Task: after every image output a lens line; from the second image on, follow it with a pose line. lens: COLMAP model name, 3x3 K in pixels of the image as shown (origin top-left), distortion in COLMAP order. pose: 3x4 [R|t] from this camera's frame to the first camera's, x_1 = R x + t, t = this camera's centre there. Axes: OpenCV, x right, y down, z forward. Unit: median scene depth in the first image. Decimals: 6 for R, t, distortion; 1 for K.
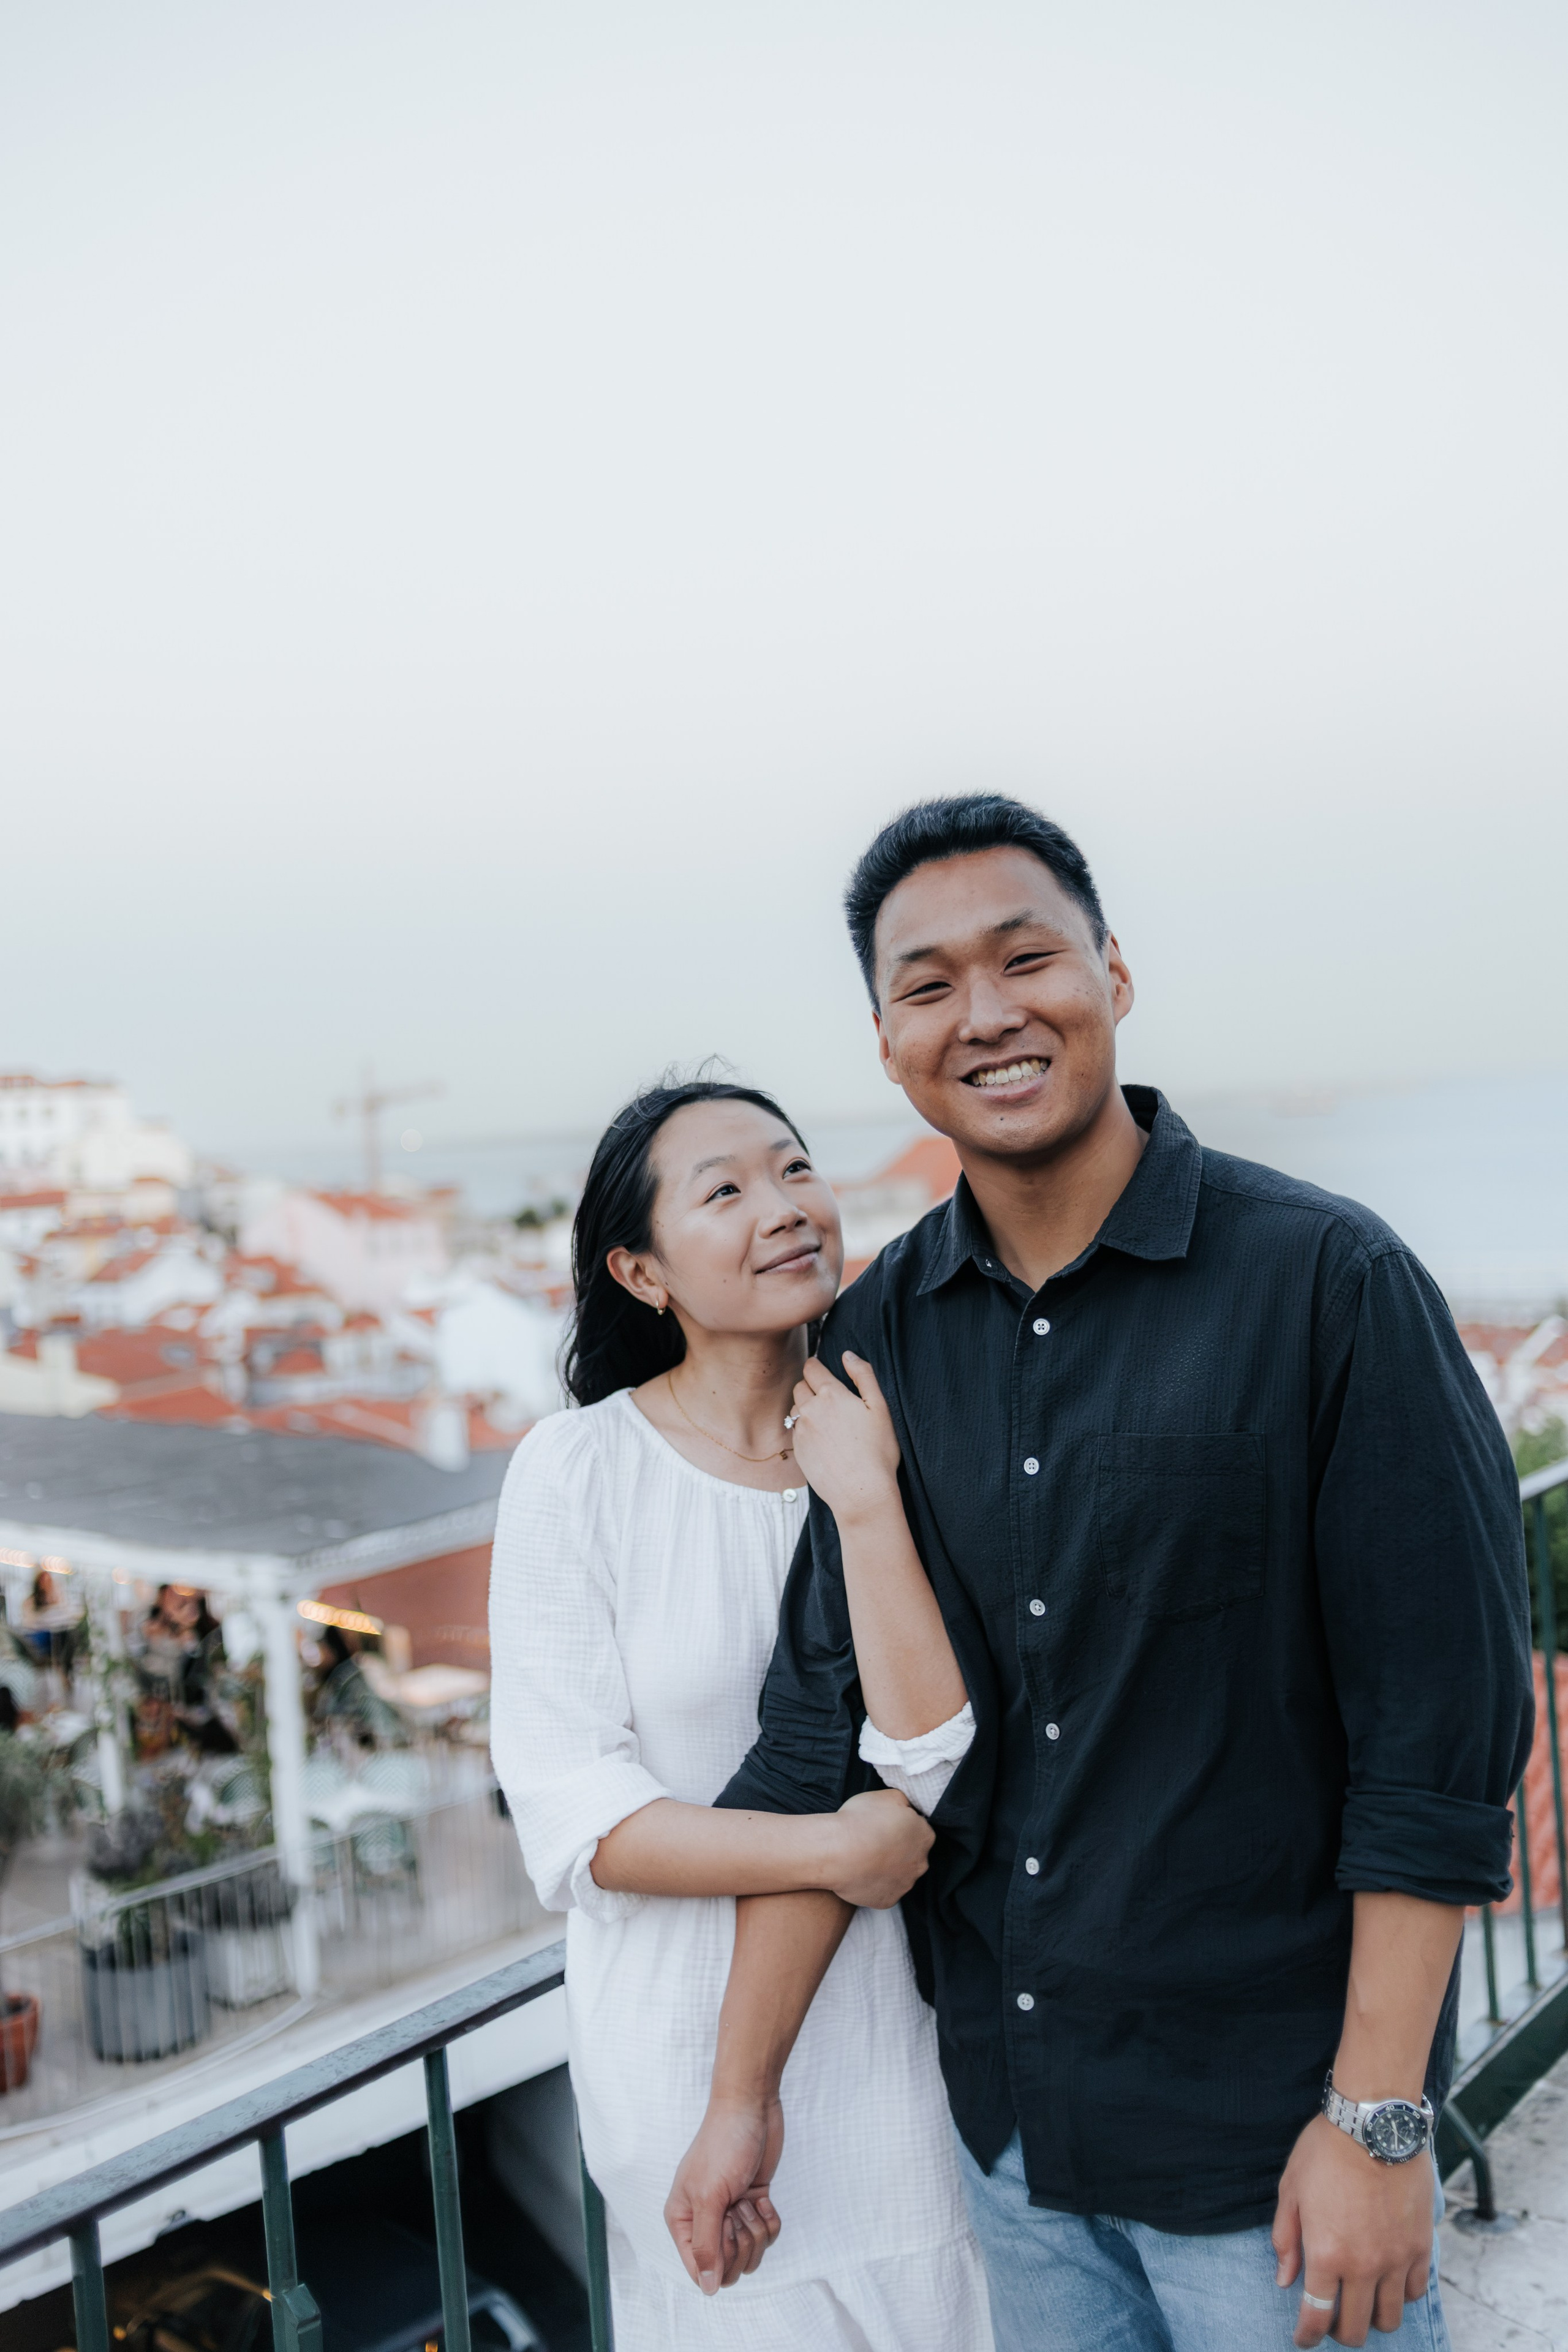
lens RADIAL K [[2297.7, 0, 784.0], [0, 2297.7, 1176.0], [0, 0, 1]] dist [-0.008277, -0.009811]
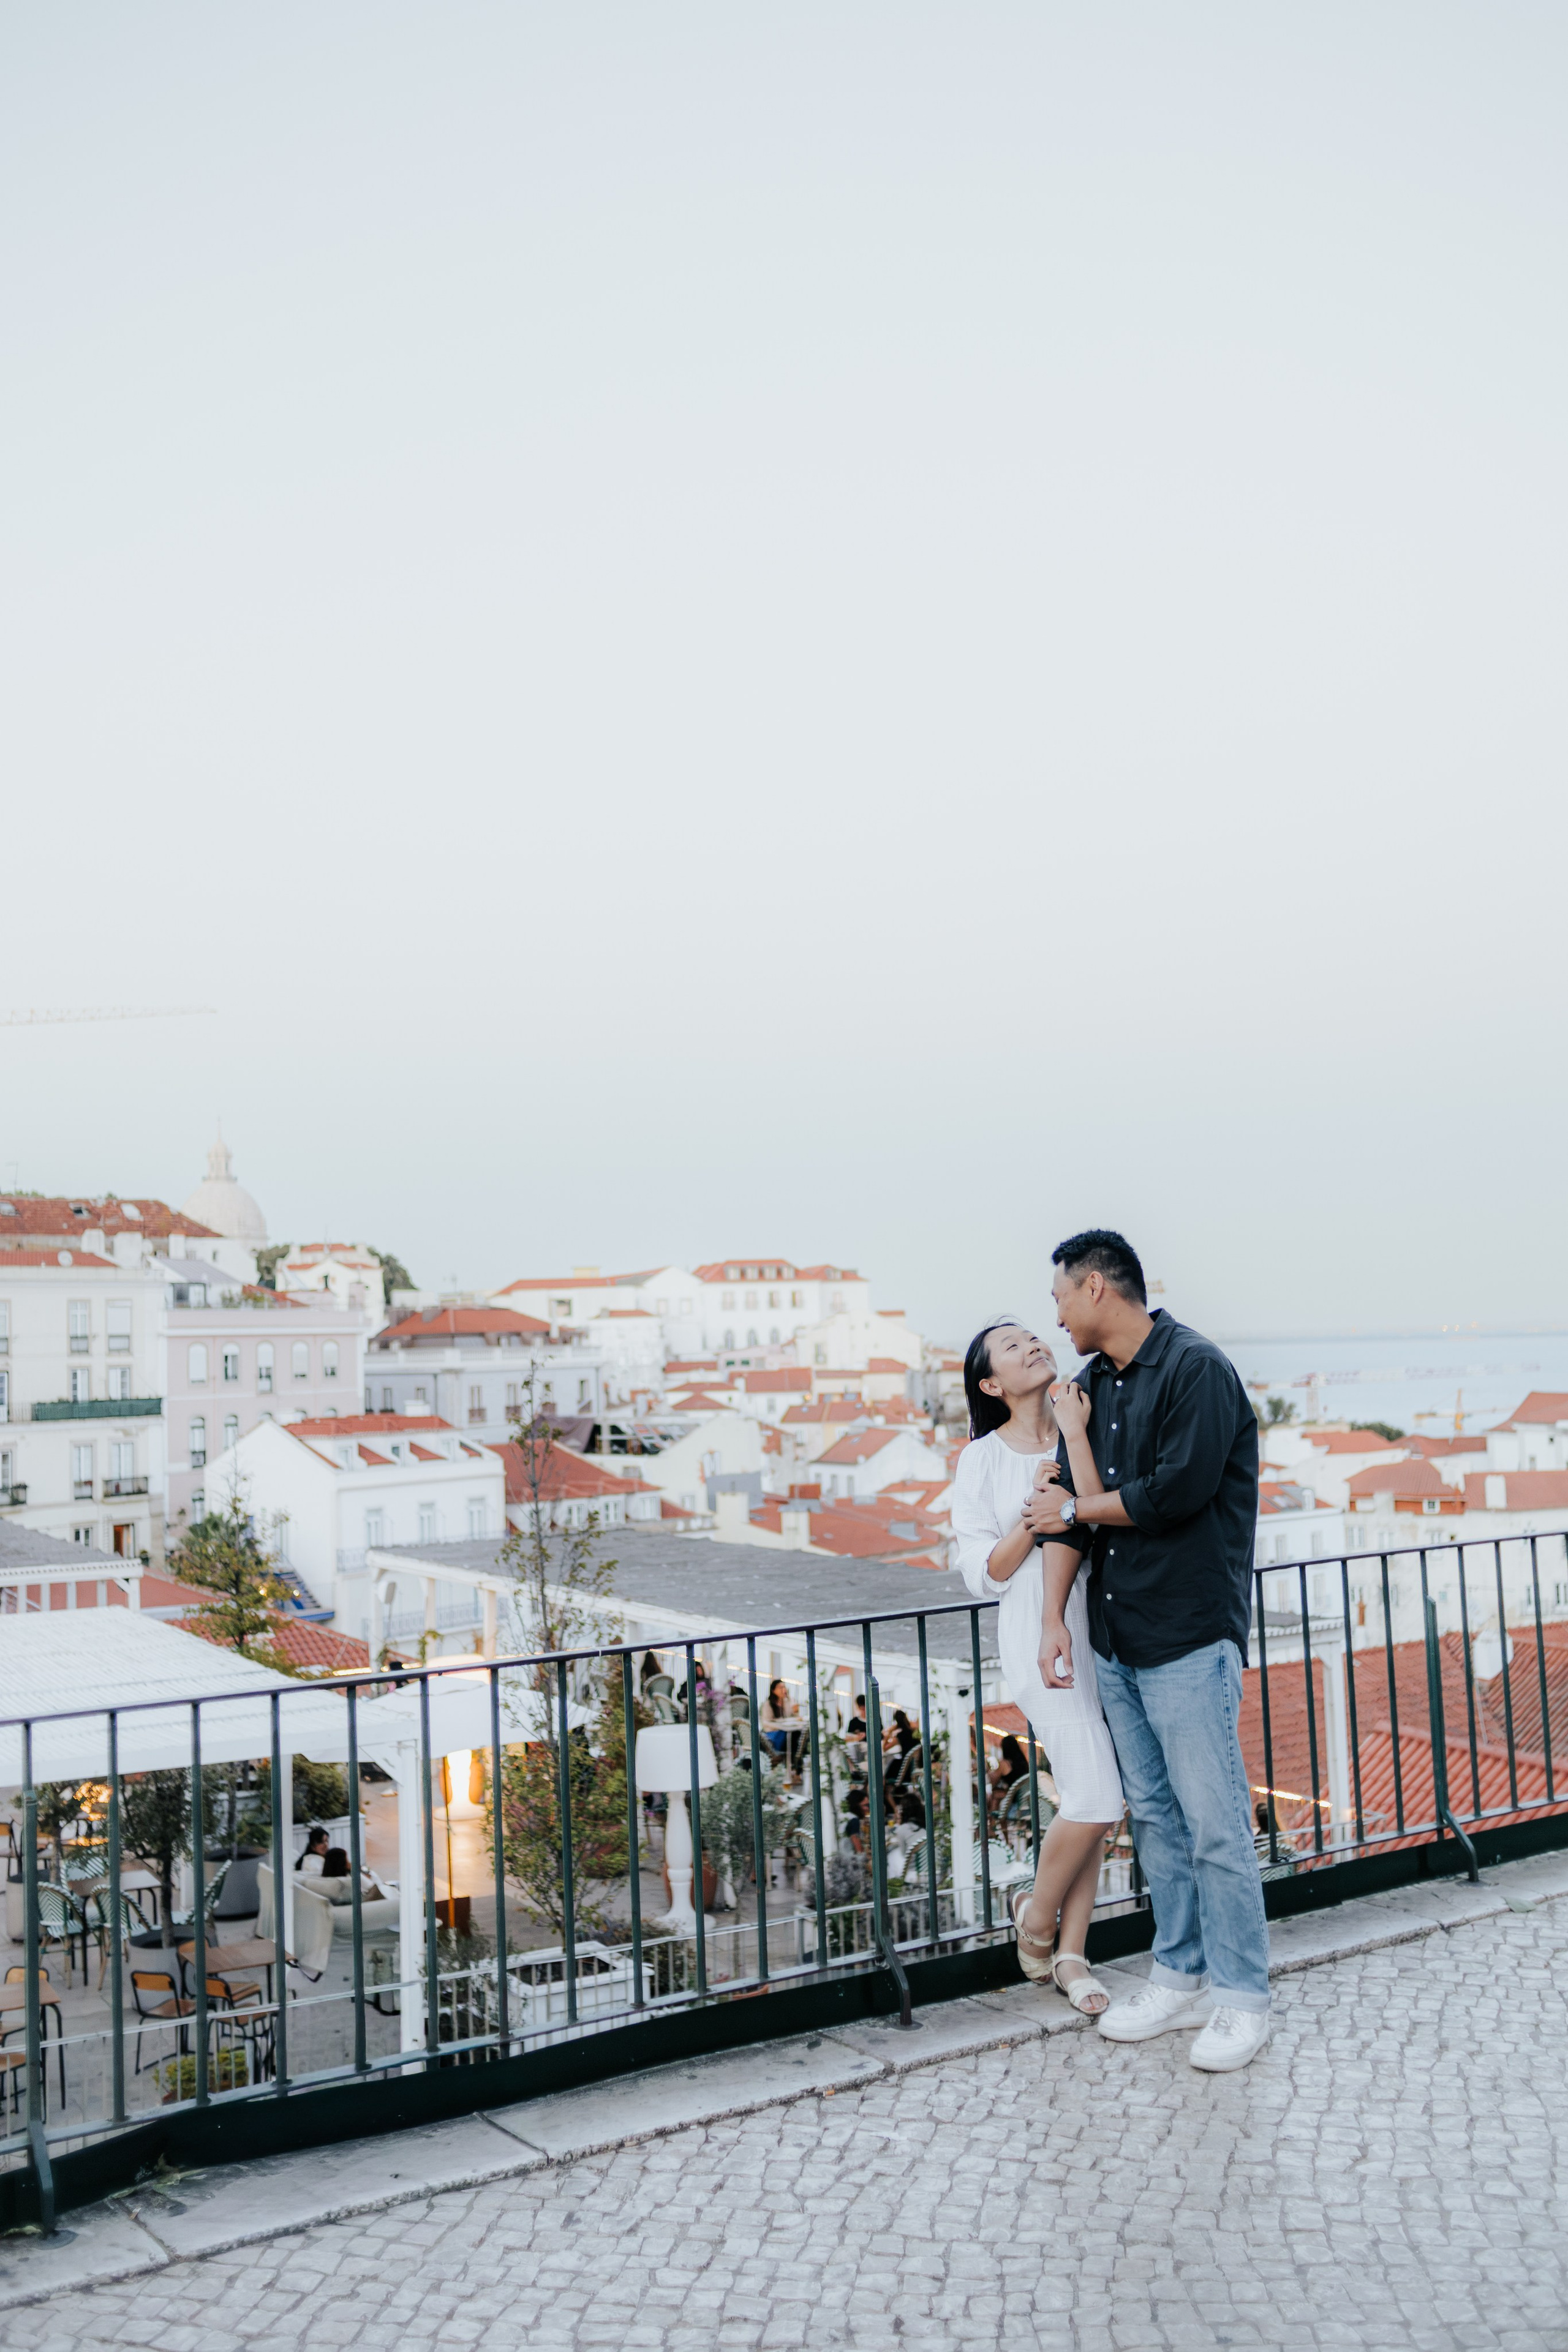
lens RADIAL K [[2283.0, 0, 797.7], [0, 2283.0, 1144.2], [0, 0, 1]] dist [-0.004287, 0.003592]
pose [[0.952179, 0.008714, -0.305415, 0.061784], [-0.039167, 0.994827, -0.093725, 0.004097], [0.303018, 0.101205, 0.947596, -0.202235]]
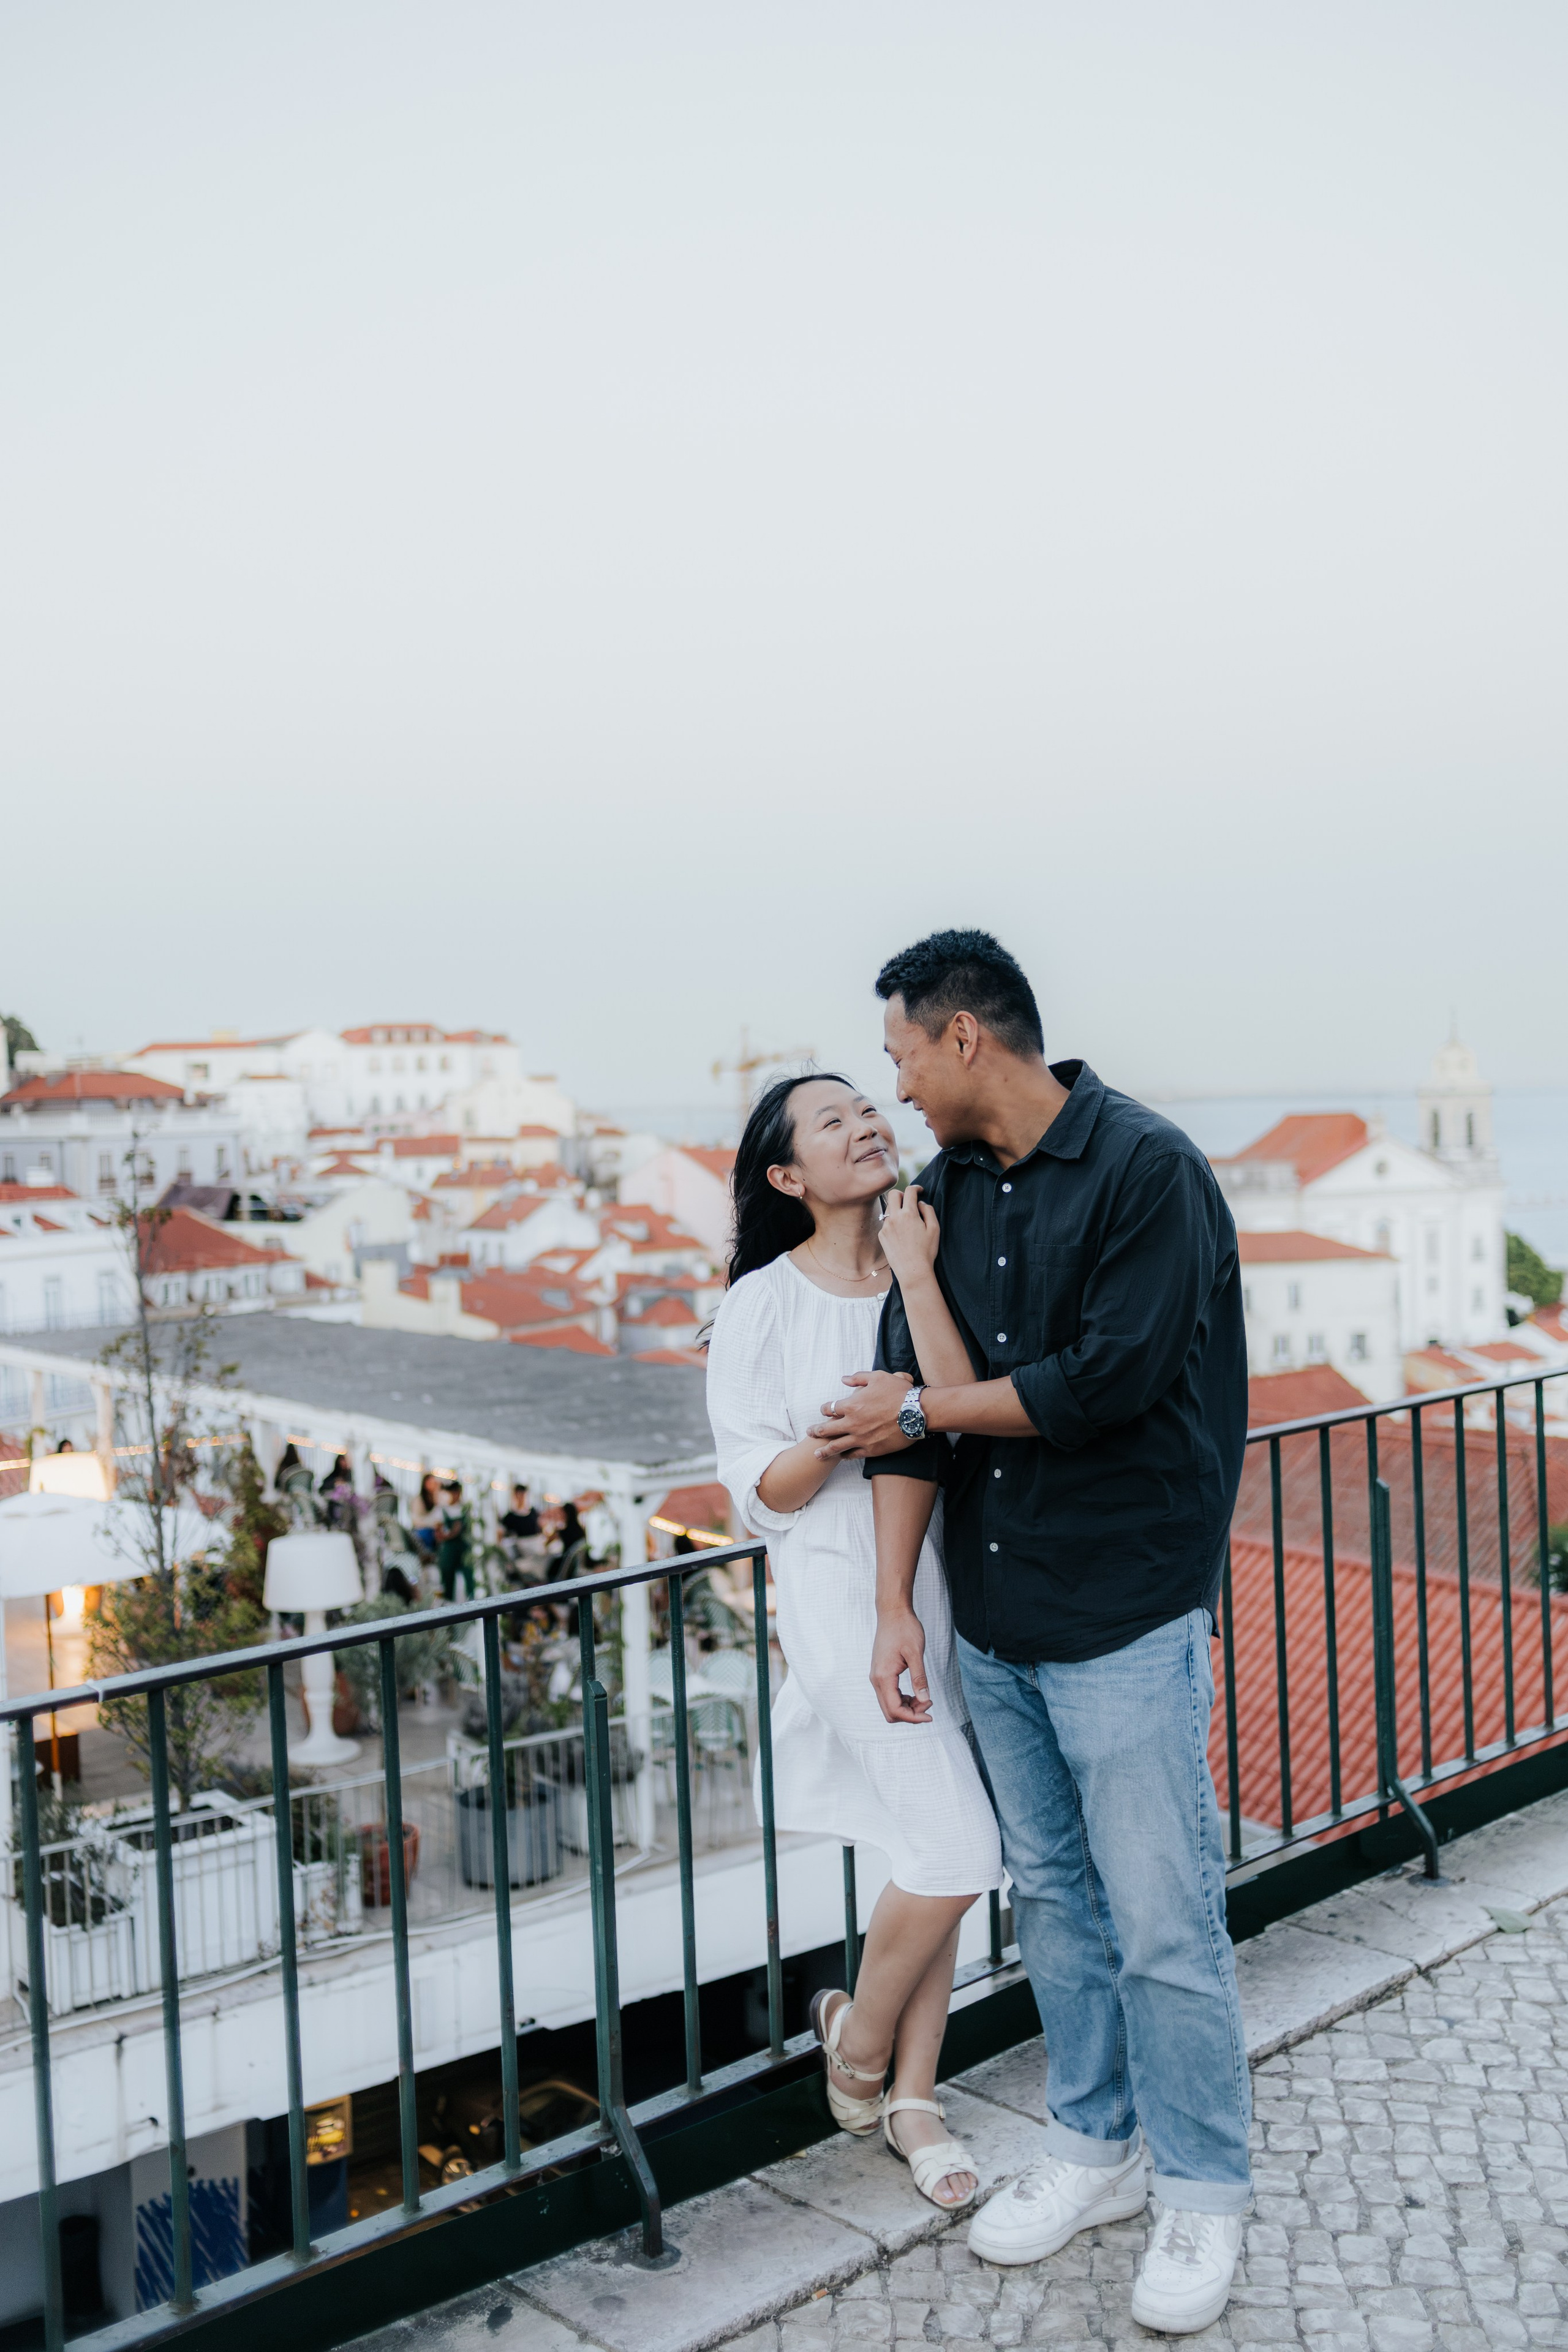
lens RADIAL K [[2283.0, 0, 797.7], [0, 2283.0, 1144.2], [0, 0, 1]] dist [-0.004287, 0.003592]
pose [[0.987267, 0.037684, -0.154544, 0.021532], [-0.037688, 0.999285, 0.002905, 0.002210], [0.154543, 0.002956, 0.987982, -0.081315]]
